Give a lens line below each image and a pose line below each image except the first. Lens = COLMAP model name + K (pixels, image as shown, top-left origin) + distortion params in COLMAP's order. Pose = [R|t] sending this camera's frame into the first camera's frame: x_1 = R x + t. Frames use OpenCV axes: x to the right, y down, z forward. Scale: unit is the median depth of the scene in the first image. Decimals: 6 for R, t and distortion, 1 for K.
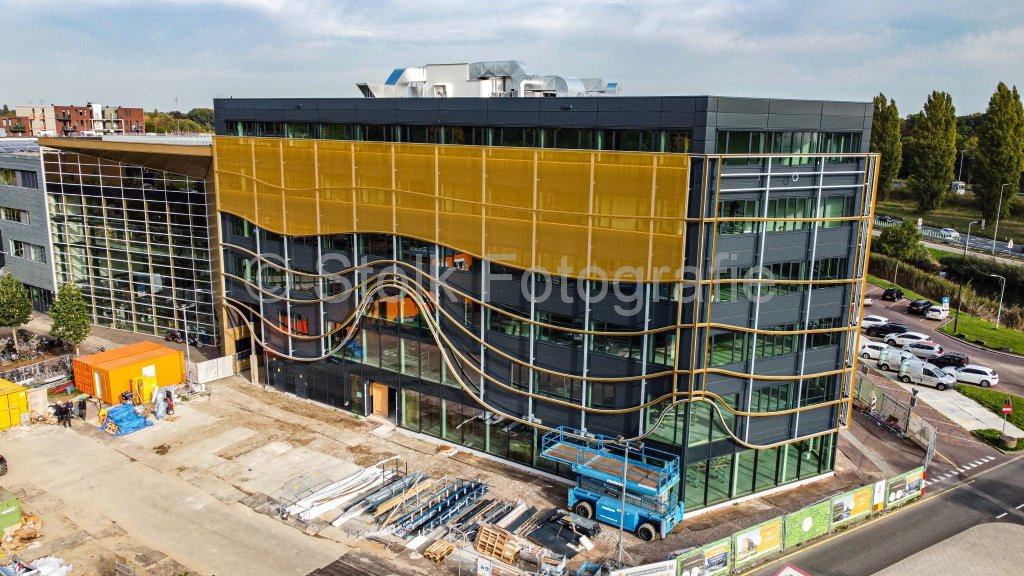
lens RADIAL K [[774.9, 0, 512.0], [0, 774.9, 288.0], [0, 0, 1]] dist [-0.002780, -0.002757]
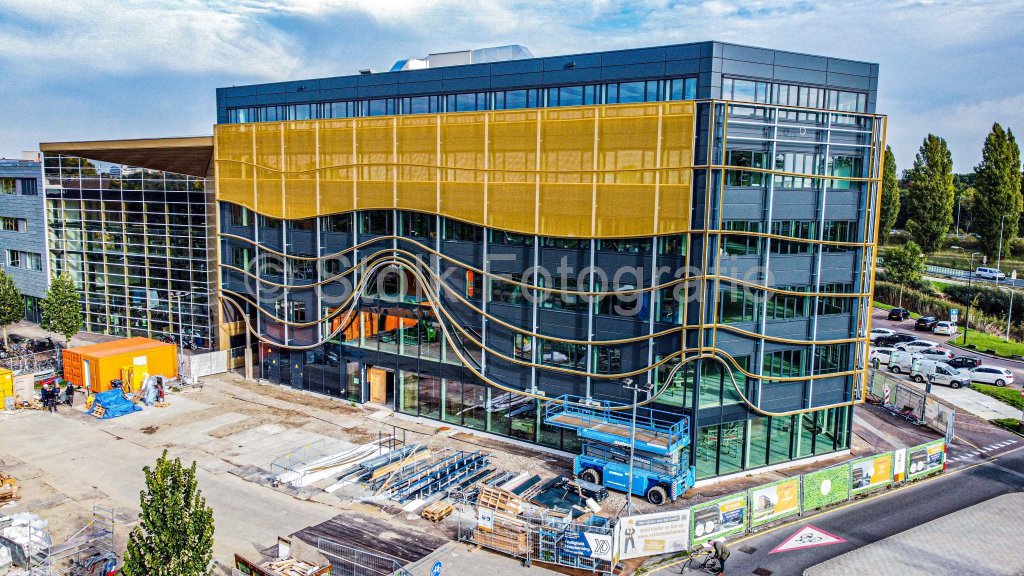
lens RADIAL K [[774.9, 0, 512.0], [0, 774.9, 288.0], [0, 0, 1]] dist [-0.002780, -0.002757]
pose [[0.999998, 0.001887, 0.000380, -0.003224], [-0.001848, 0.996461, -0.084036, 0.112787], [-0.000538, 0.084035, 0.996463, 0.027364]]
